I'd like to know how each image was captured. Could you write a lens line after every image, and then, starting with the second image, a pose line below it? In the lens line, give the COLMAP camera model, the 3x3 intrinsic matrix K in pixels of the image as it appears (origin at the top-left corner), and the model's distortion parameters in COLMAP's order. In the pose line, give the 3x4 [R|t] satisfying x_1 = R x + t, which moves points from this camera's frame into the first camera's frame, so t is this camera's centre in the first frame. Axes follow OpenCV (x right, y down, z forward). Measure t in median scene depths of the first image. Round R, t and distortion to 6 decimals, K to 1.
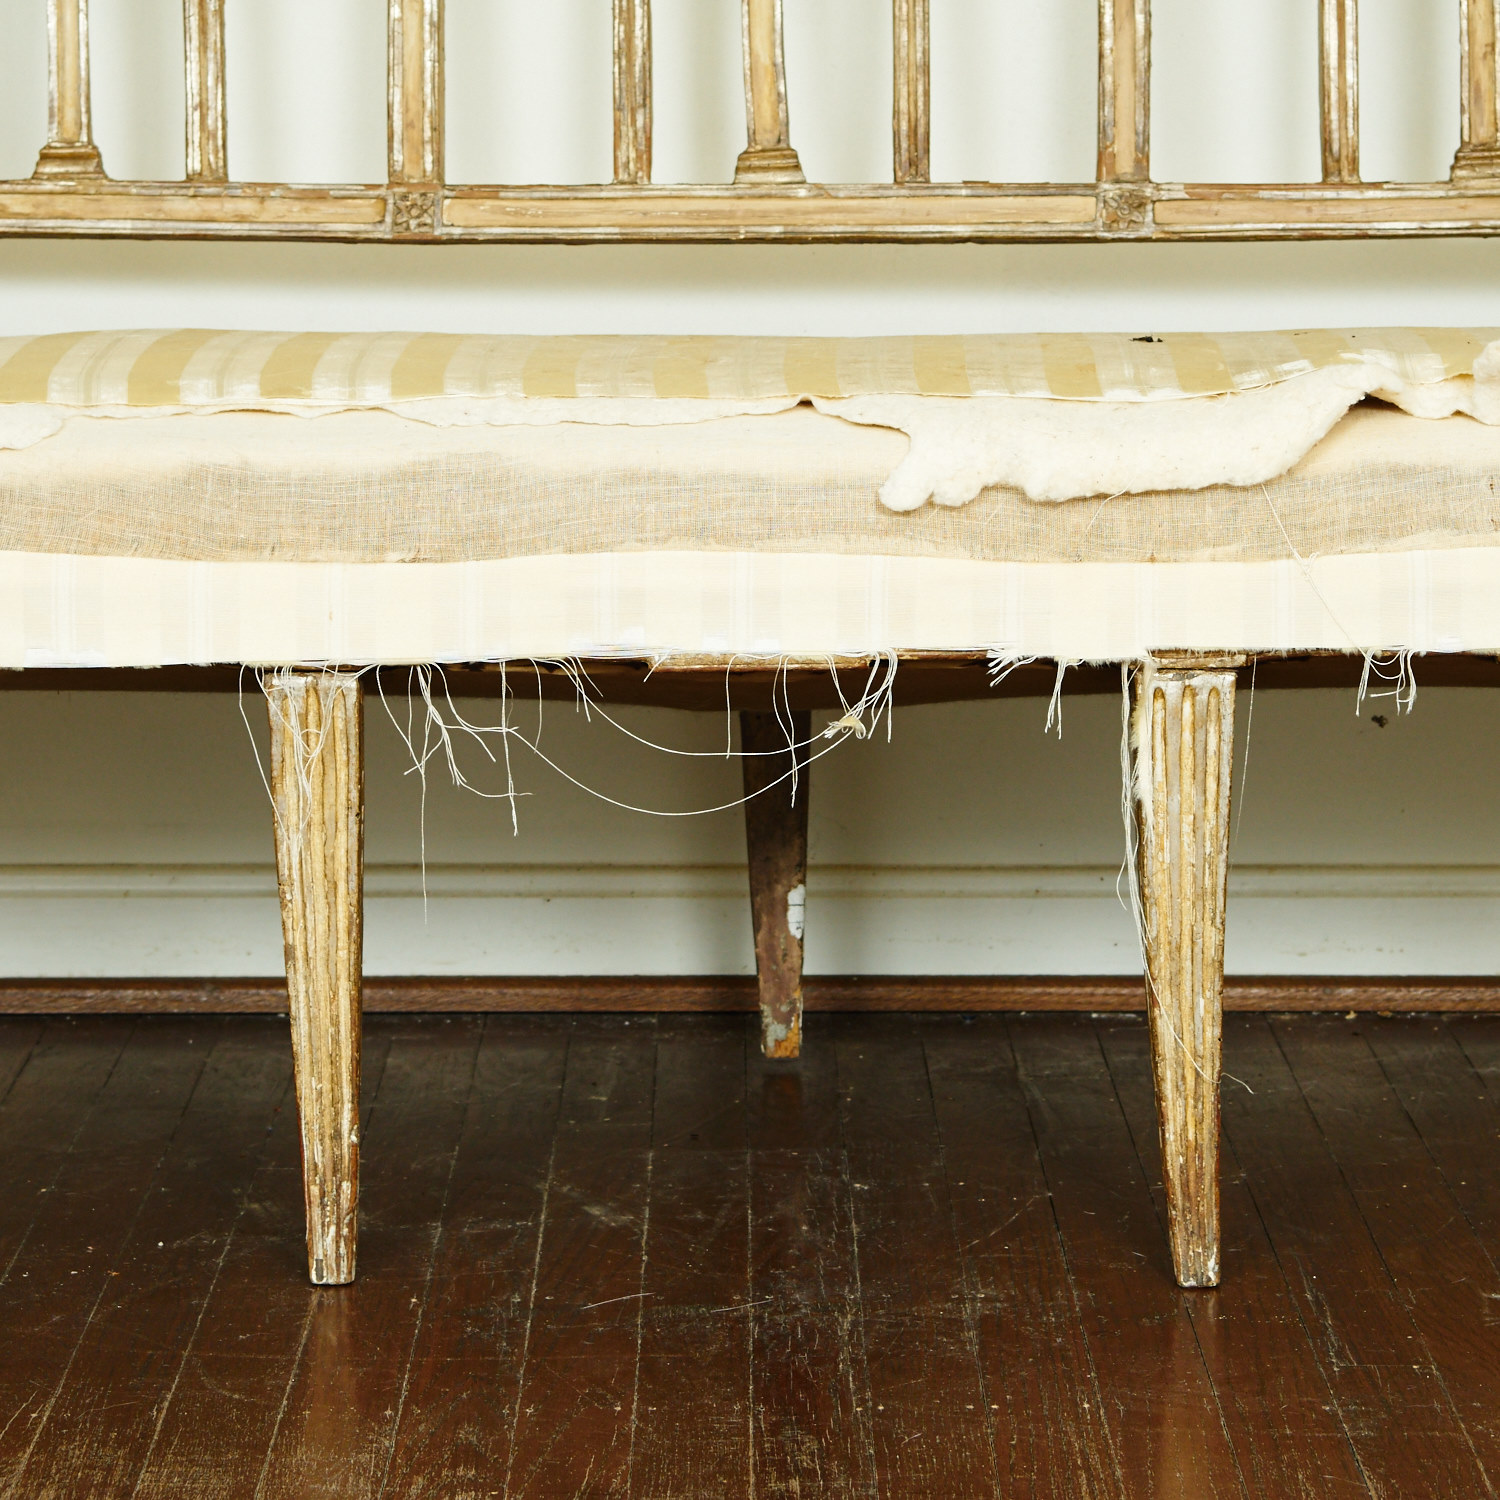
lens RADIAL K [[5179.6, 0, 777.4], [0, 5179.6, 552.5], [0, 0, 1]] dist [0.077937, 0.268398]
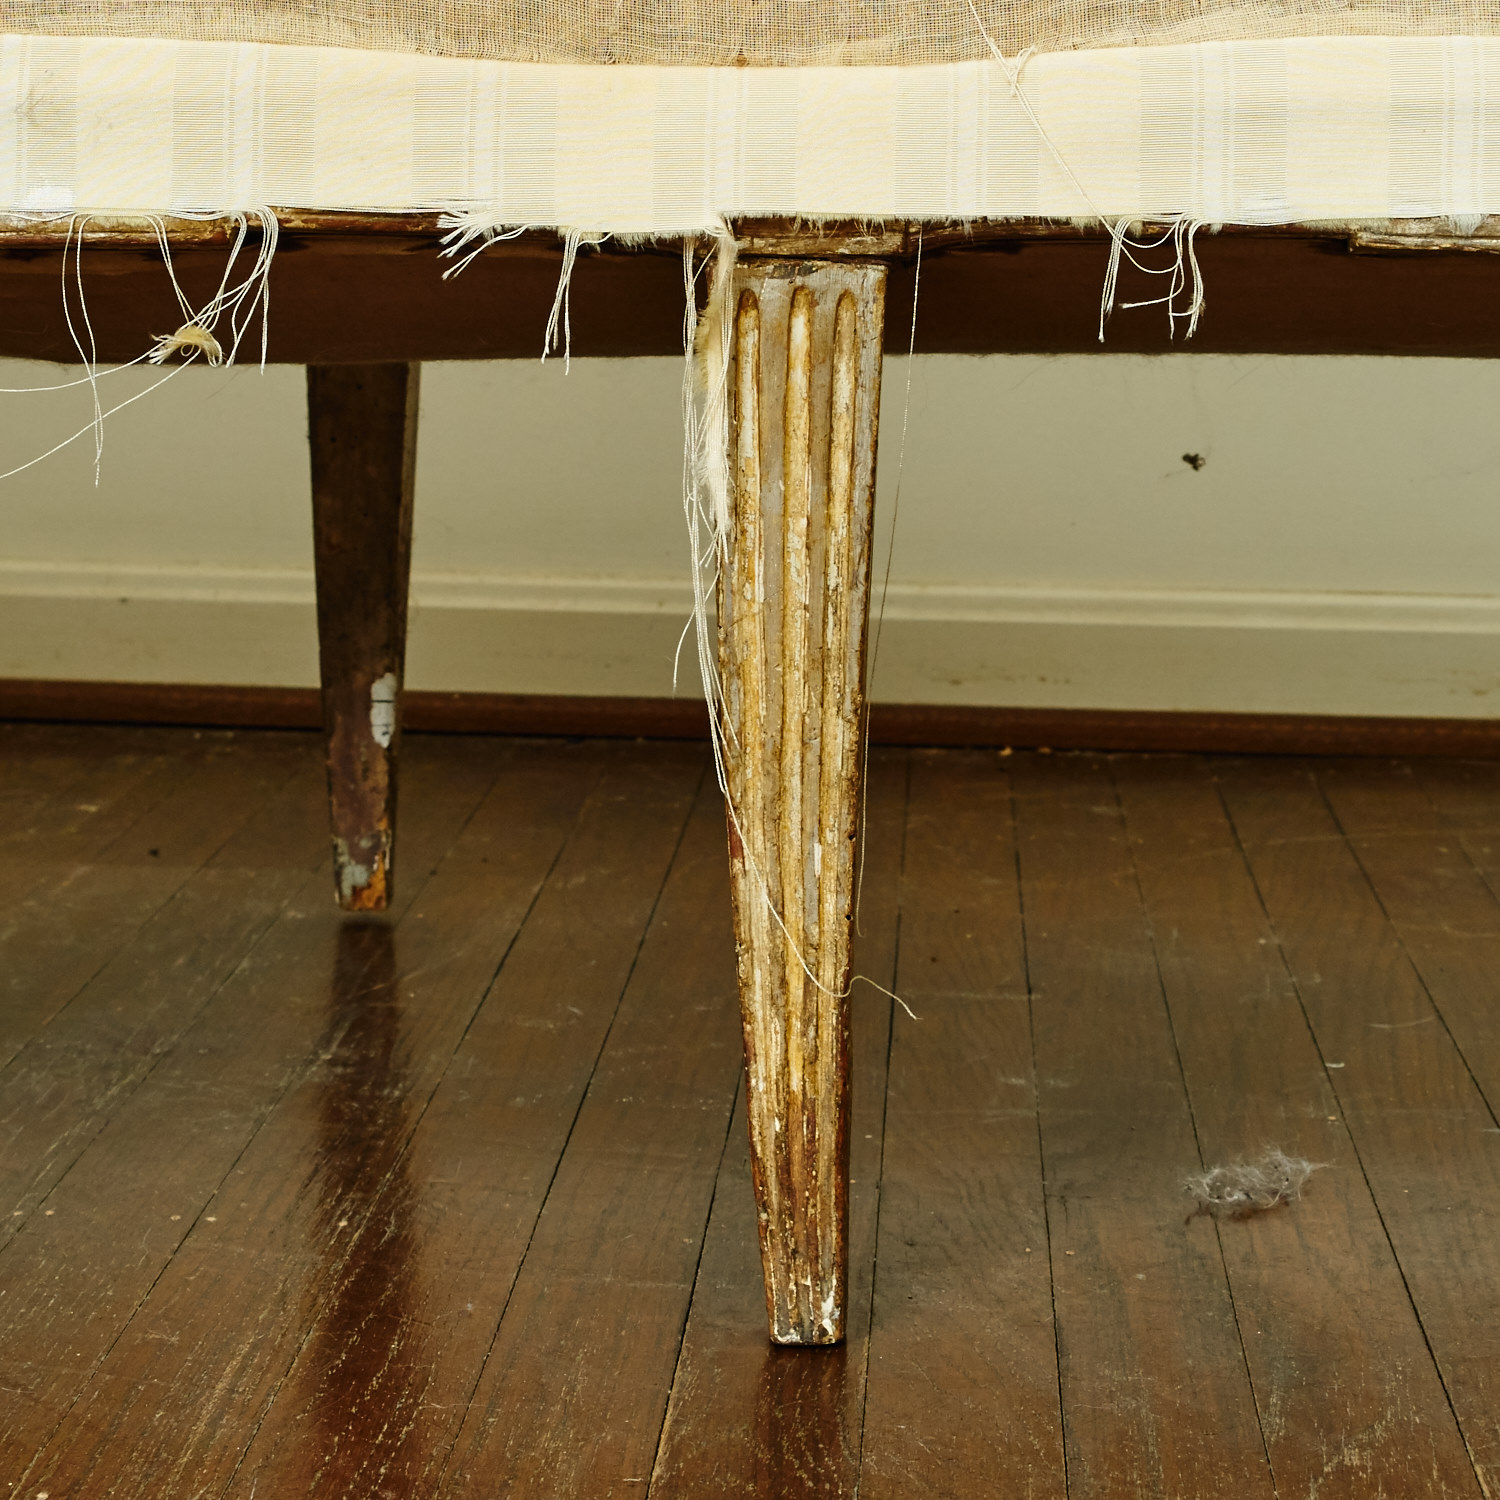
lens RADIAL K [[3440.5, 0, 748.1], [0, 3440.5, 450.6], [0, 0, 1]] dist [-0.150633, 0.029910]
pose [[0.998741, 0.018806, -0.046512, 0.090747], [-0.020003, 0.999477, -0.025405, 0.052757], [0.046010, 0.026303, 0.998595, 0.624135]]
